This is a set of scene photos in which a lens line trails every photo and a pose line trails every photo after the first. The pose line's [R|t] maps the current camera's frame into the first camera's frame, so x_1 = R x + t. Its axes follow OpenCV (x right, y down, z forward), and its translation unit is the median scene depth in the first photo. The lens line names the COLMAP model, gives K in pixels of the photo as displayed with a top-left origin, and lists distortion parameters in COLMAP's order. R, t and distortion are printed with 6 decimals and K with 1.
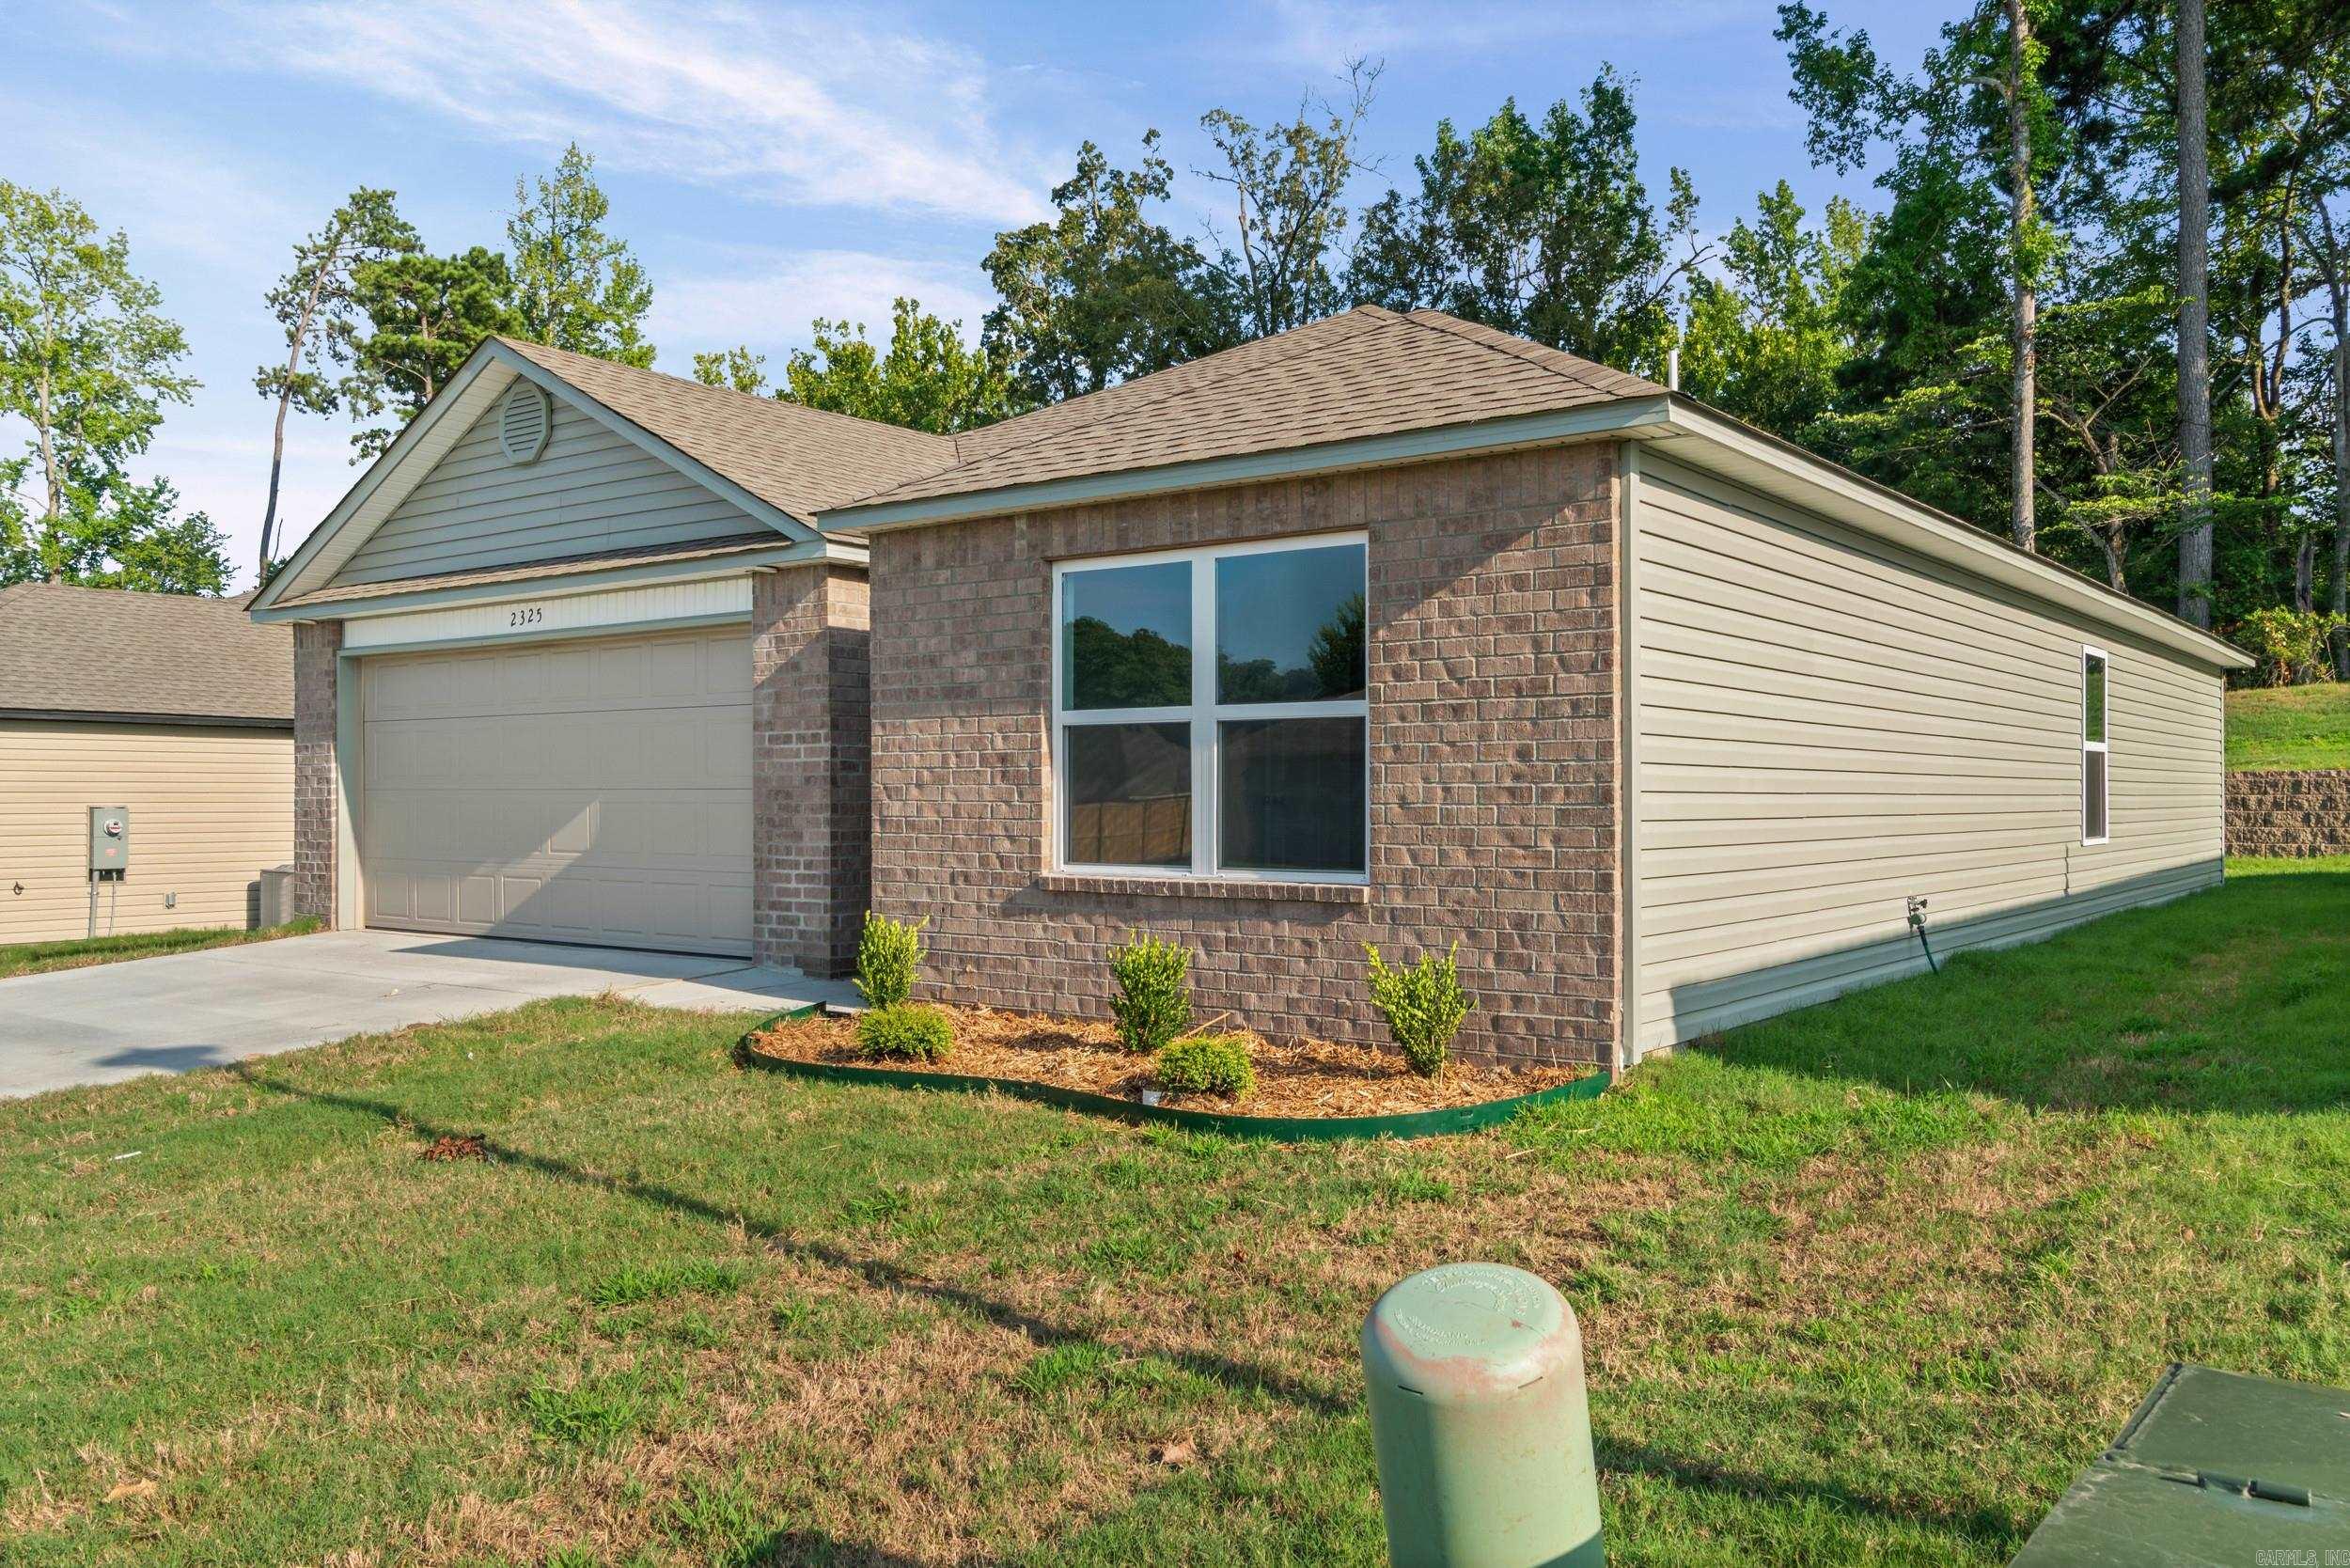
lens RADIAL K [[1799.7, 0, 1172.9], [0, 1799.7, 682.9], [0, 0, 1]] dist [-0.005276, -0.000350]
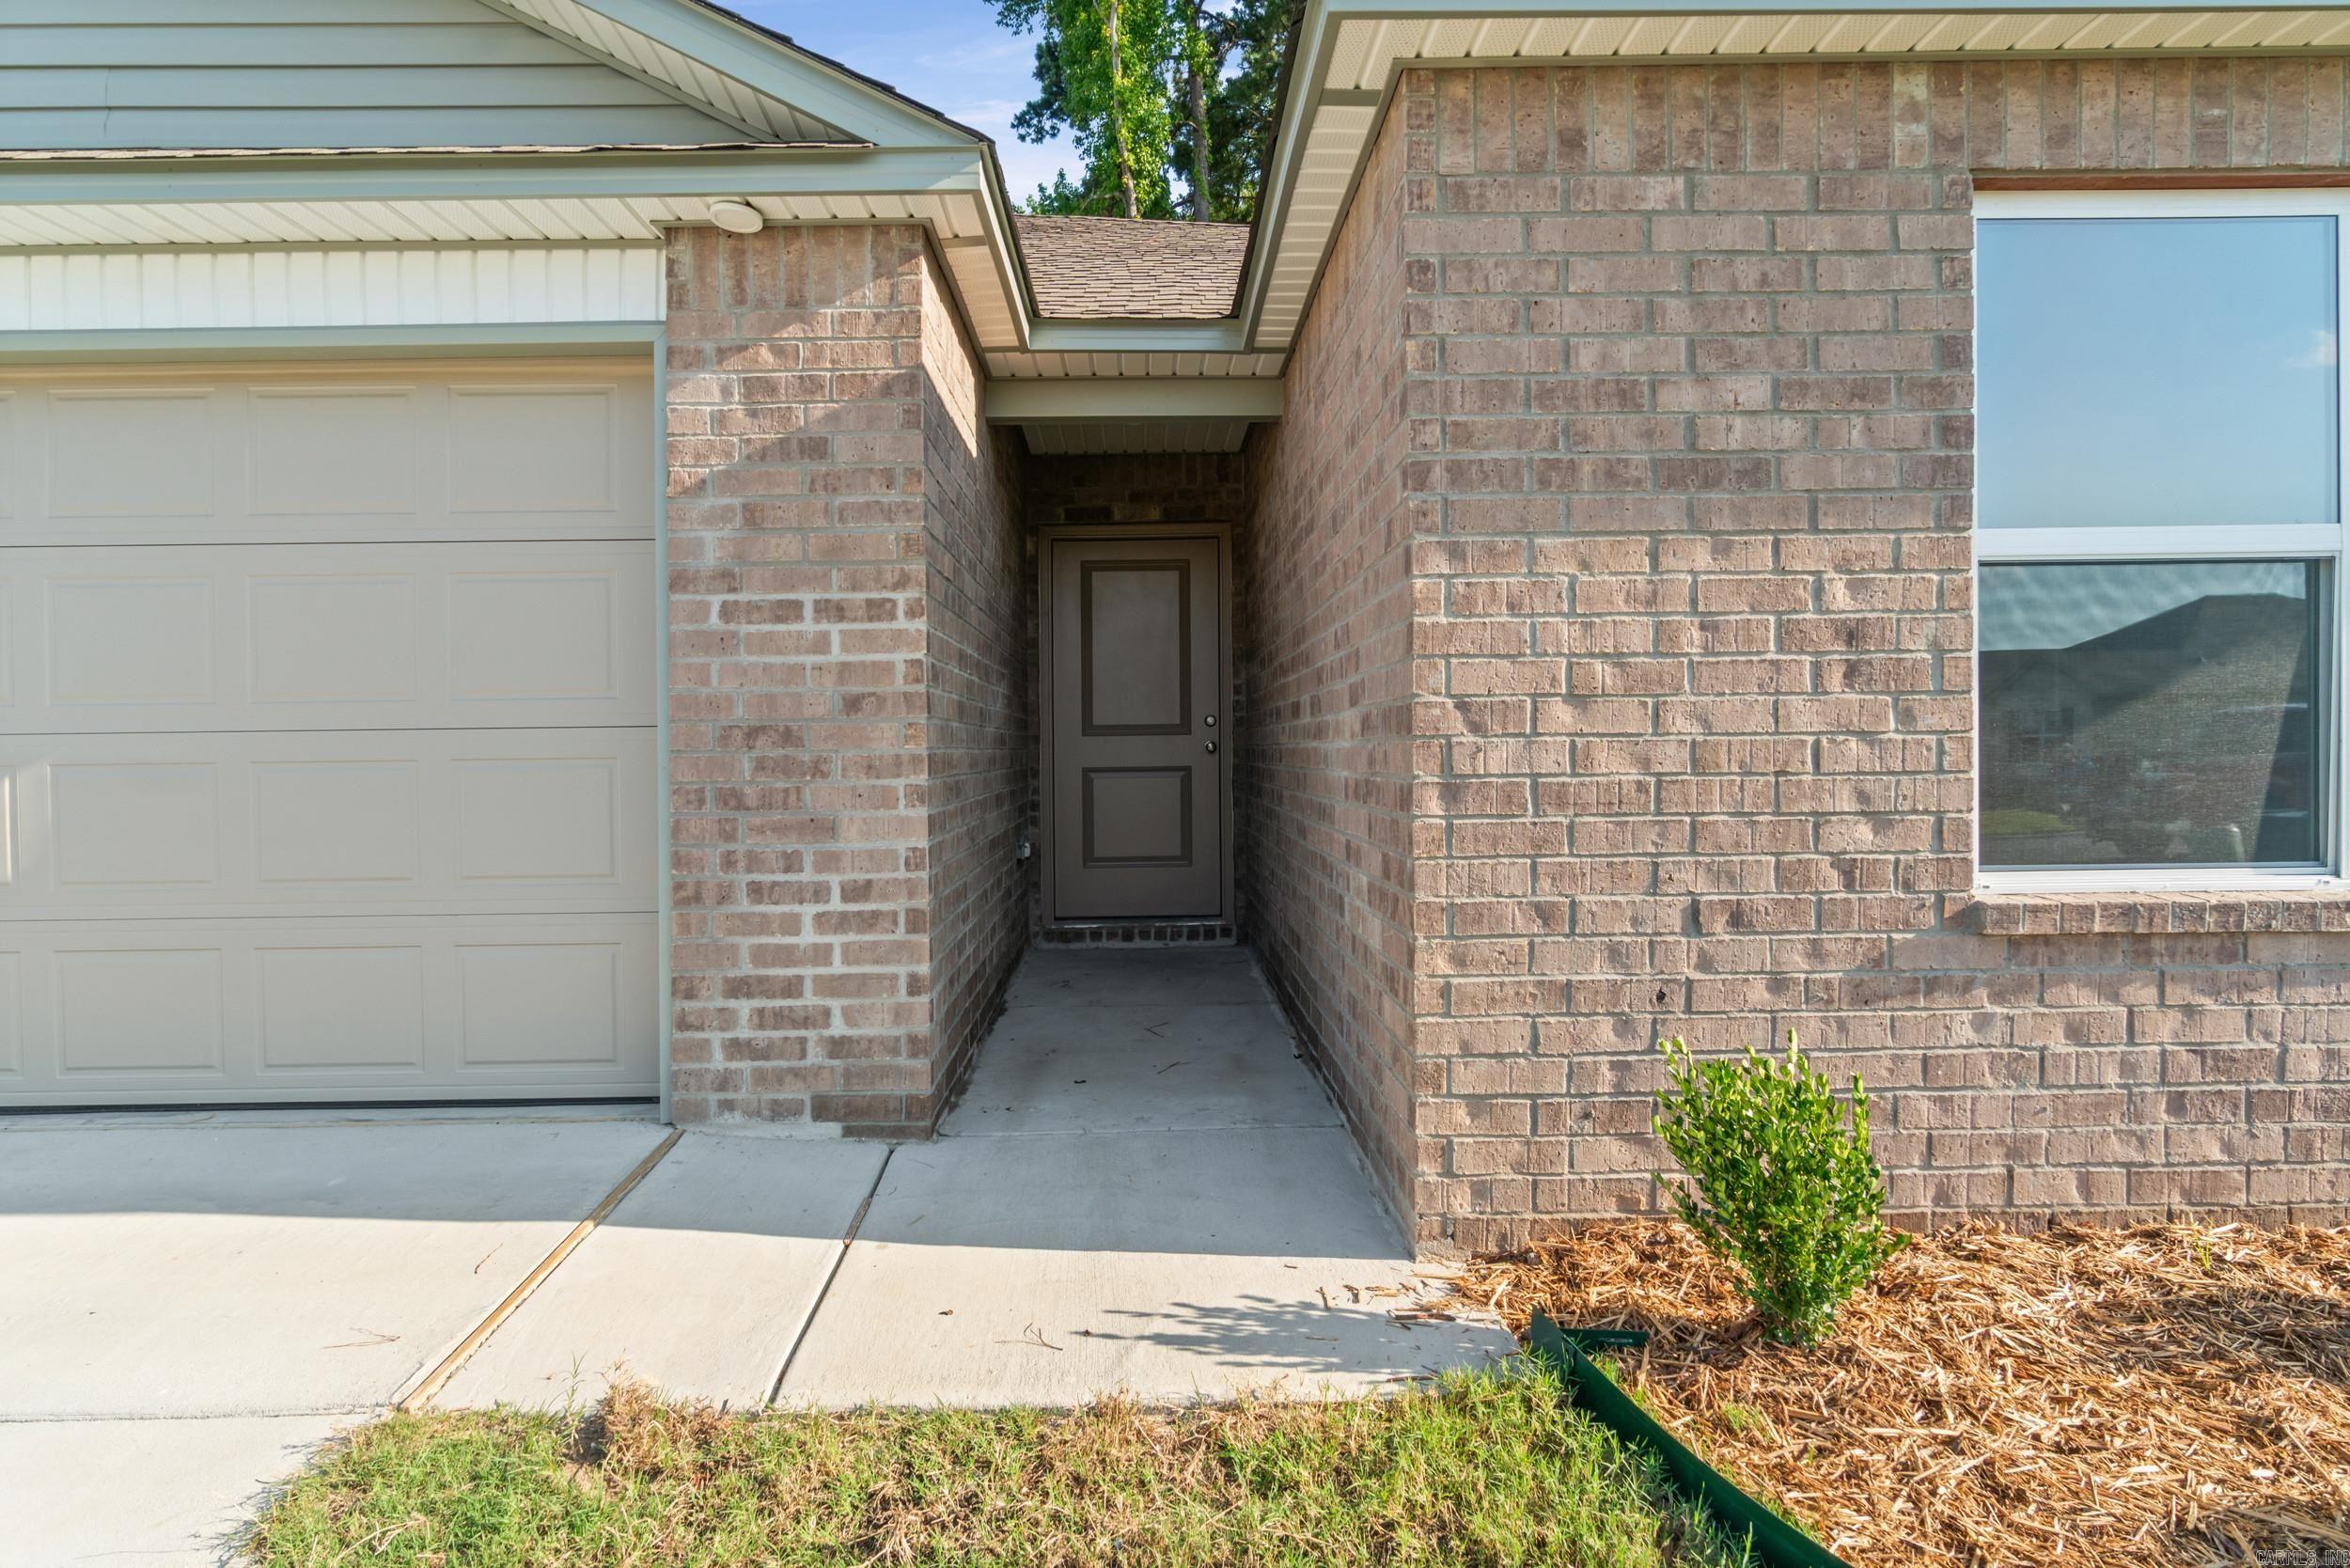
lens RADIAL K [[1168.9, 0, 1063.3], [0, 1168.9, 722.7], [0, 0, 1]] dist [-0.000748, 0.000535]
pose [[0.794193, 0.004943, 0.607645, -0.404247], [-0.024795, 0.999398, 0.024277, 0.060314], [-0.607159, -0.034347, 0.793837, 0.878573]]
